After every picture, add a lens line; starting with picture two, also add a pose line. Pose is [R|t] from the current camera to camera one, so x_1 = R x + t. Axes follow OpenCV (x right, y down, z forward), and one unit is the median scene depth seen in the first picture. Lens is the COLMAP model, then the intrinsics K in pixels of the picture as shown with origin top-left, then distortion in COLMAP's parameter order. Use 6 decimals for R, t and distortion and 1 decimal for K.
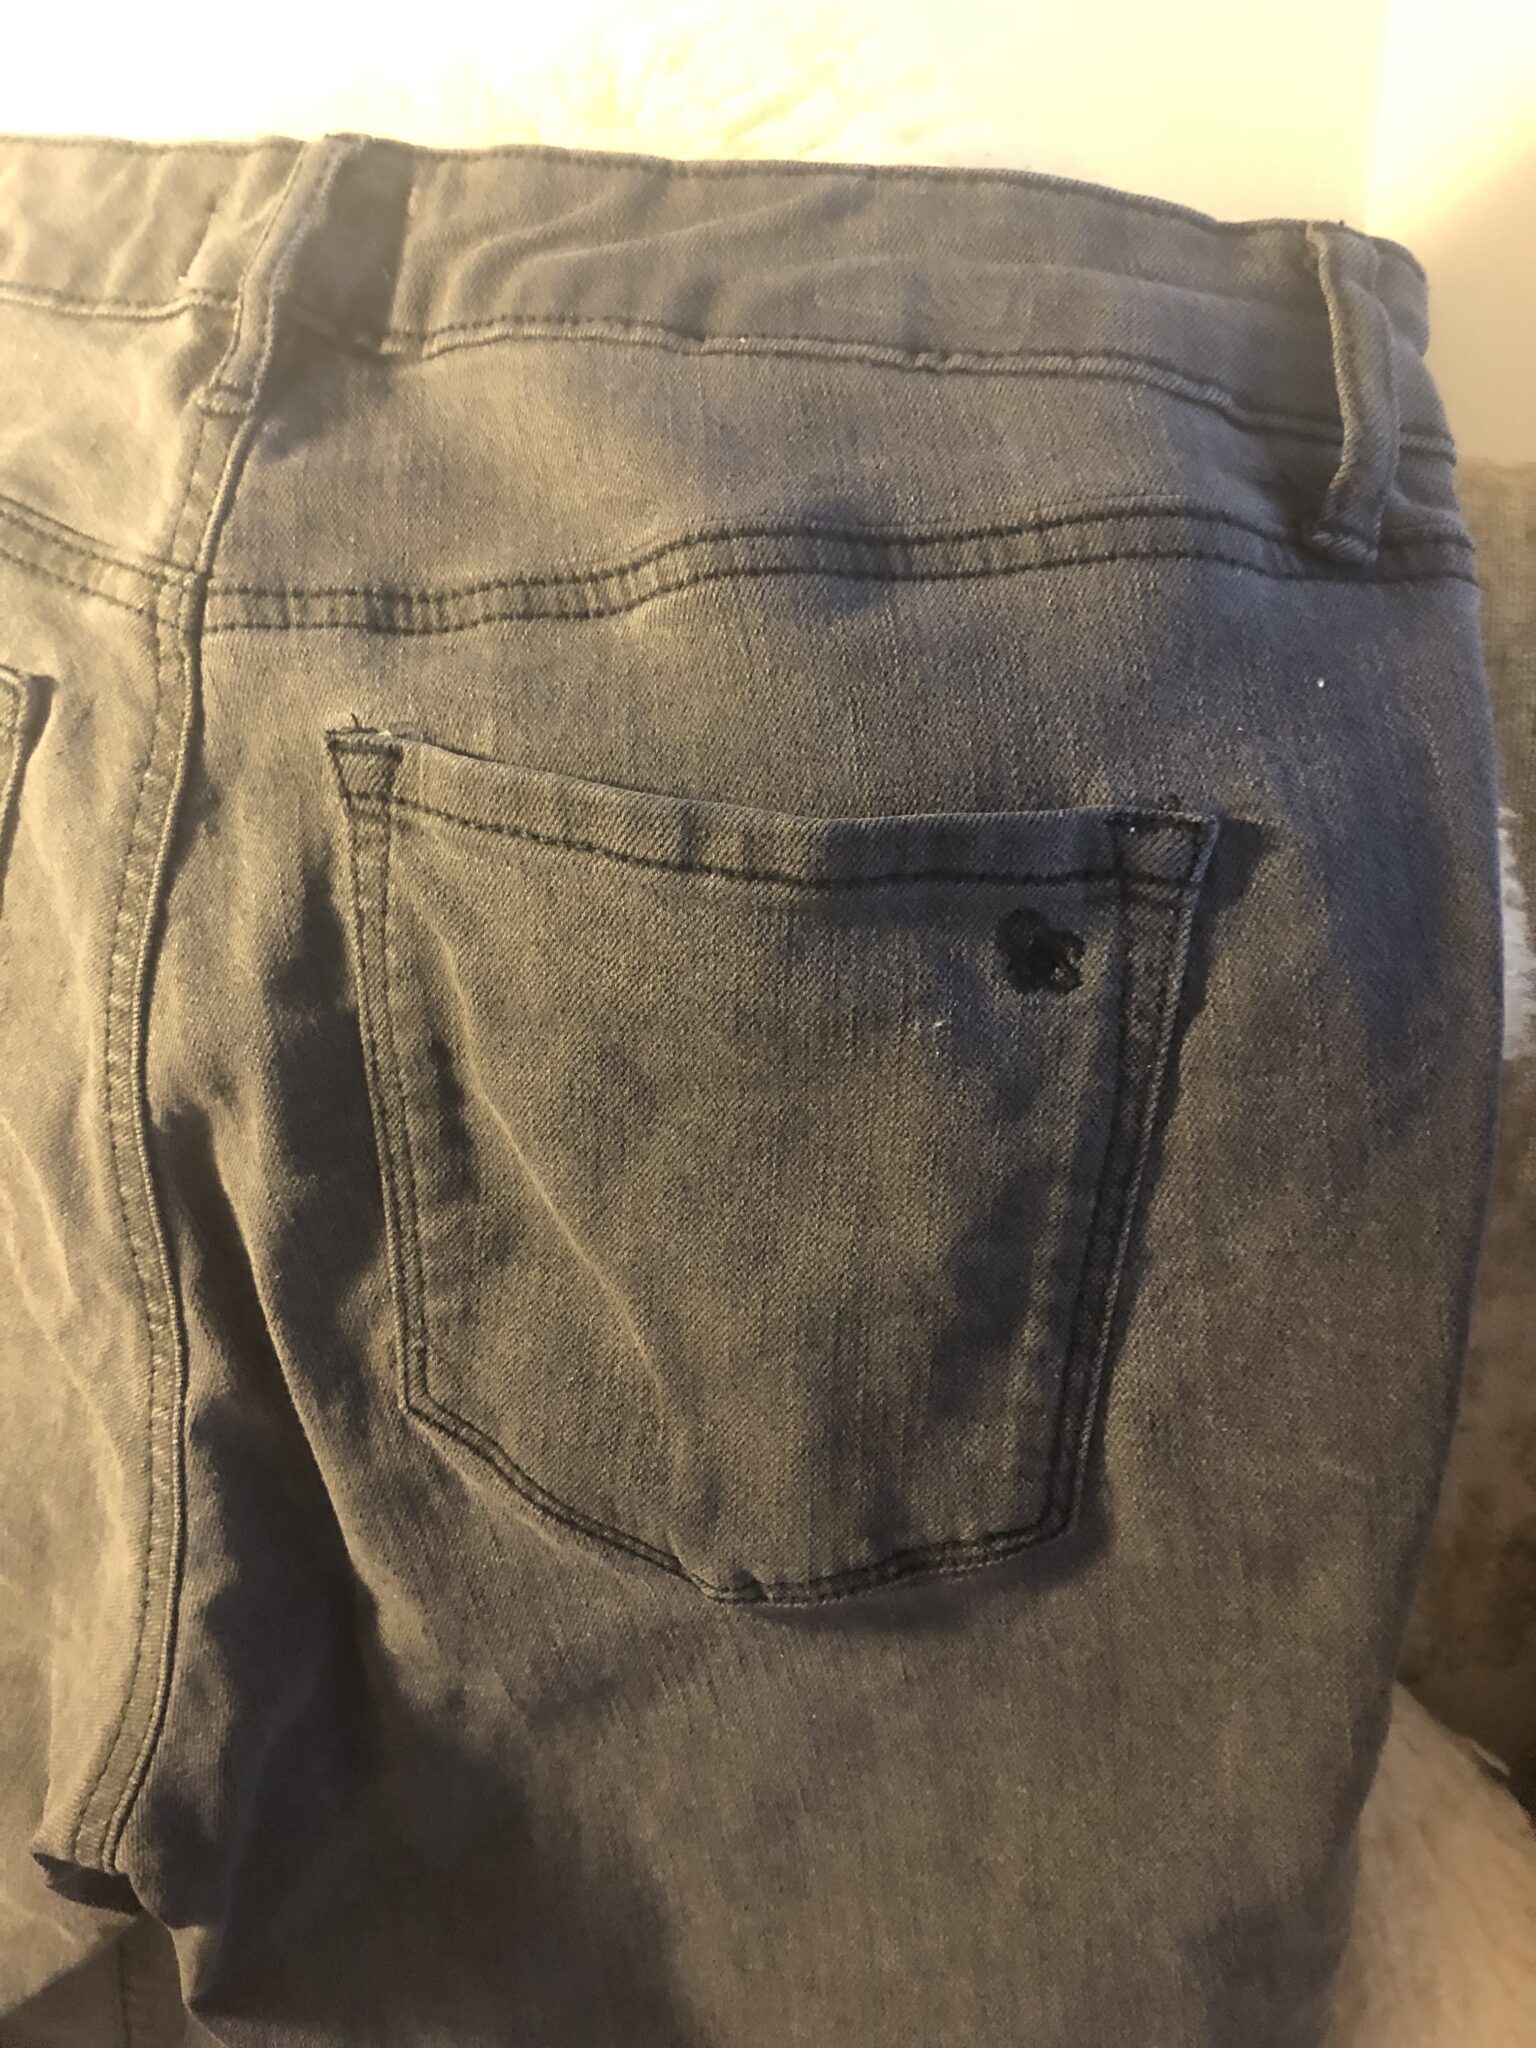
lens RADIAL K [[1771.6, 0, 768.0], [0, 1771.6, 1024.0], [0, 0, 1]] dist [0.007136, 0.003841]
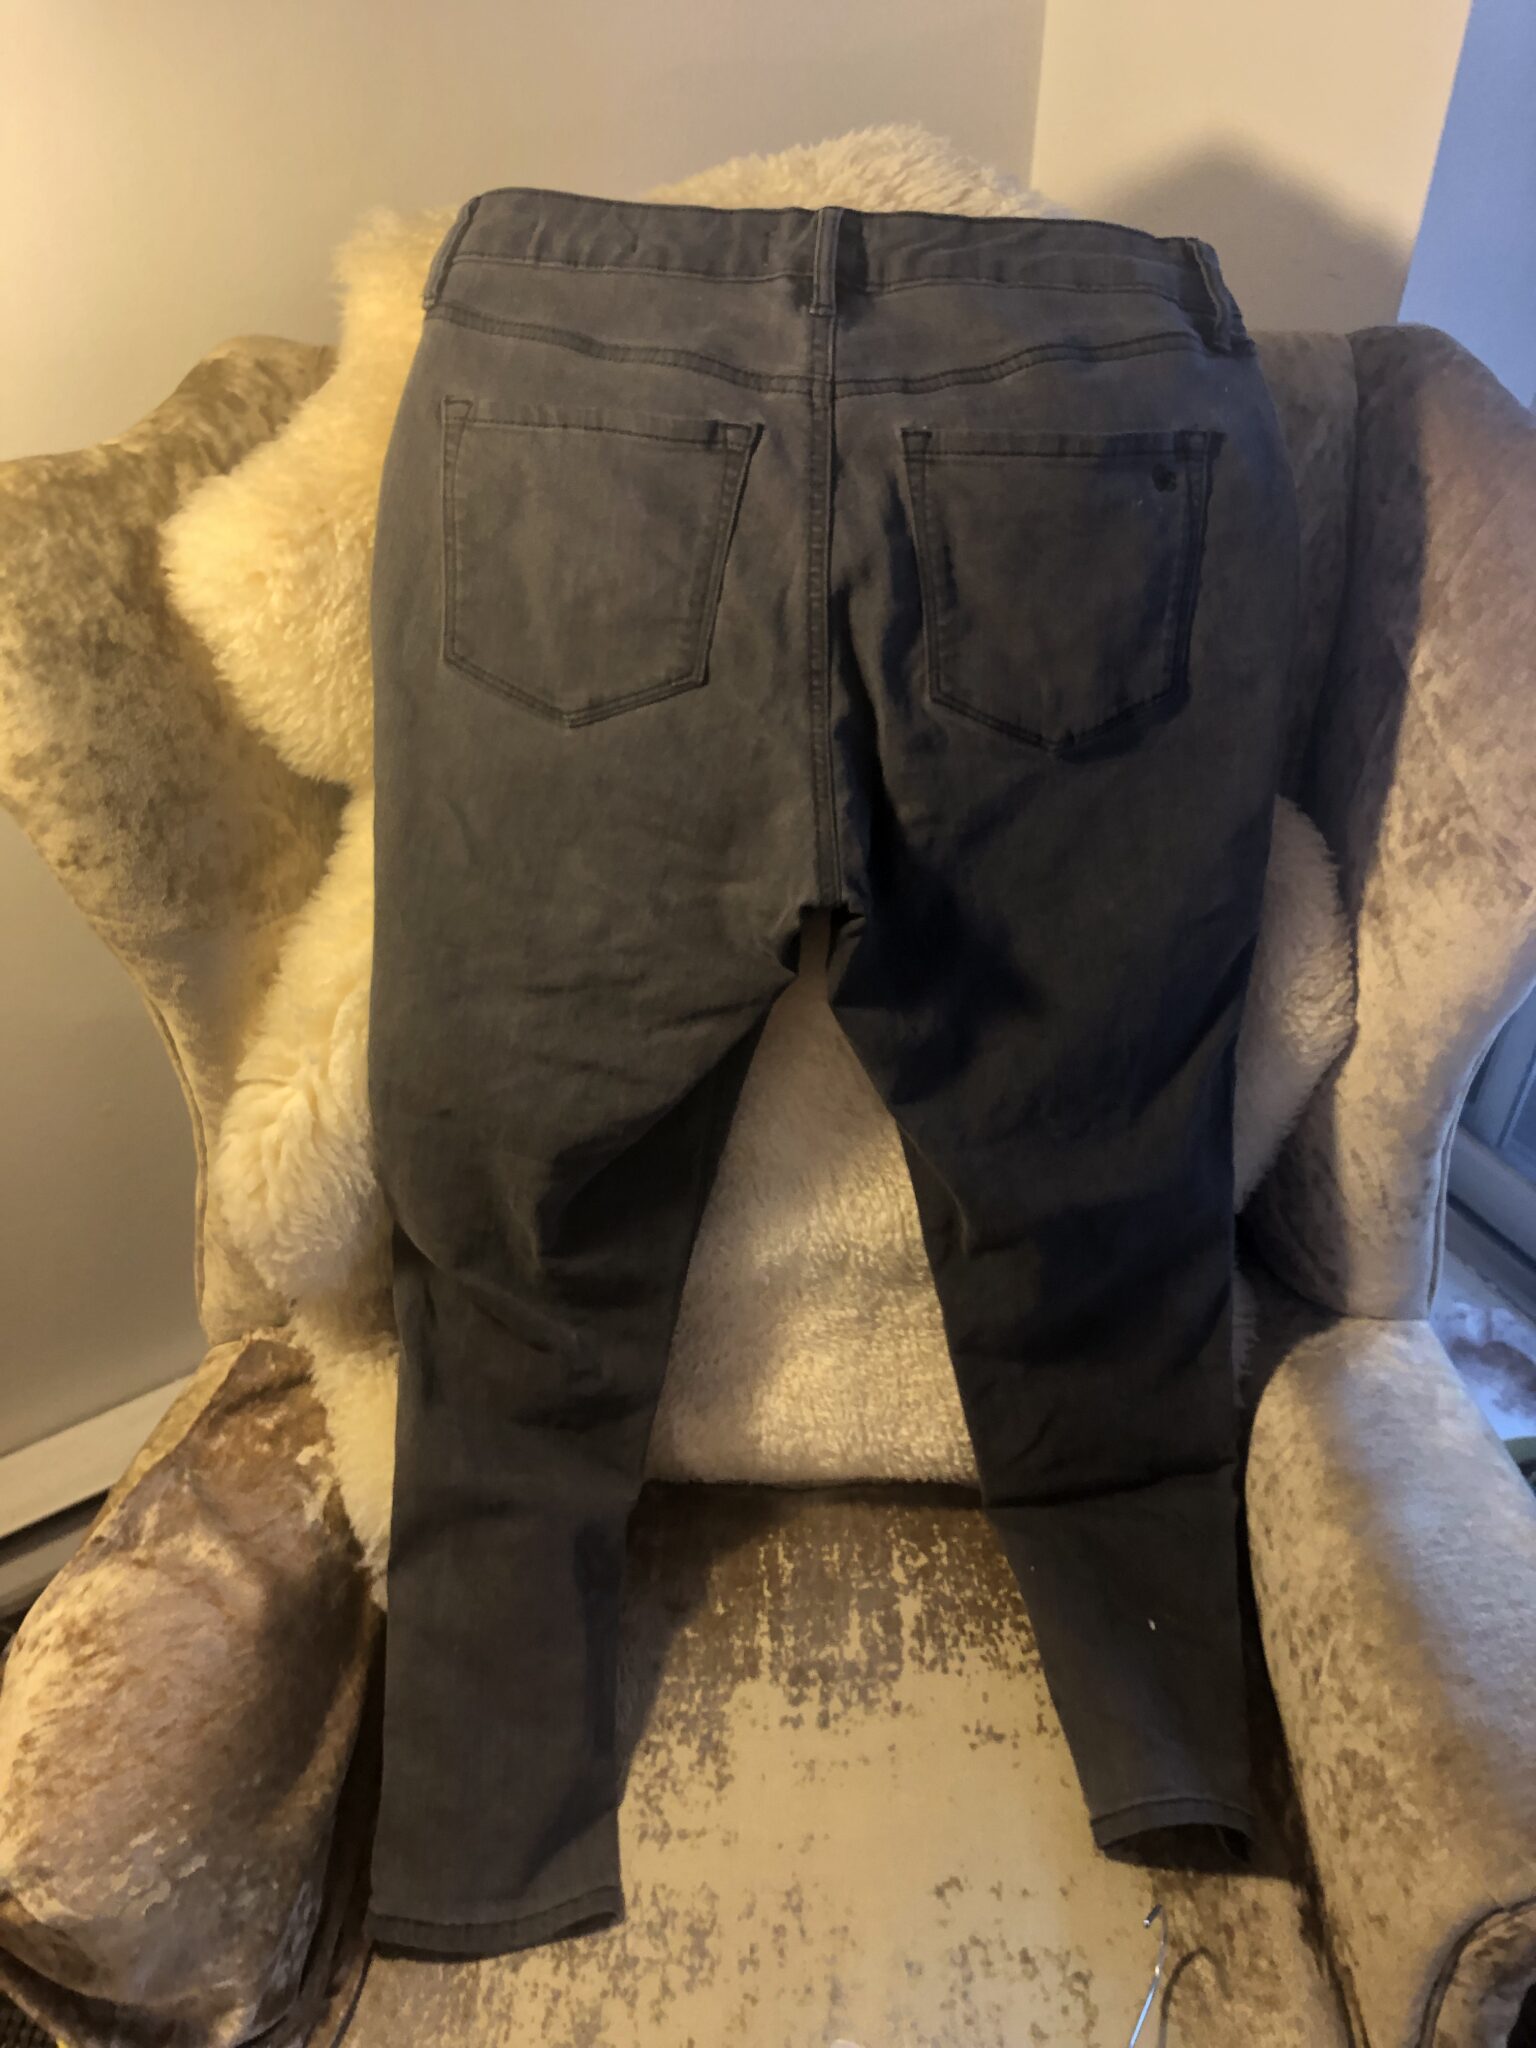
lens RADIAL K [[1676.0, 0, 768.0], [0, 1676.0, 1024.0], [0, 0, 1]] dist [0.056760, 0.015257]
pose [[0.930273, -0.149721, 0.334928, -1.414490], [0.153104, 0.988073, 0.016442, 0.650908], [-0.333395, 0.035983, 0.942100, -1.317104]]
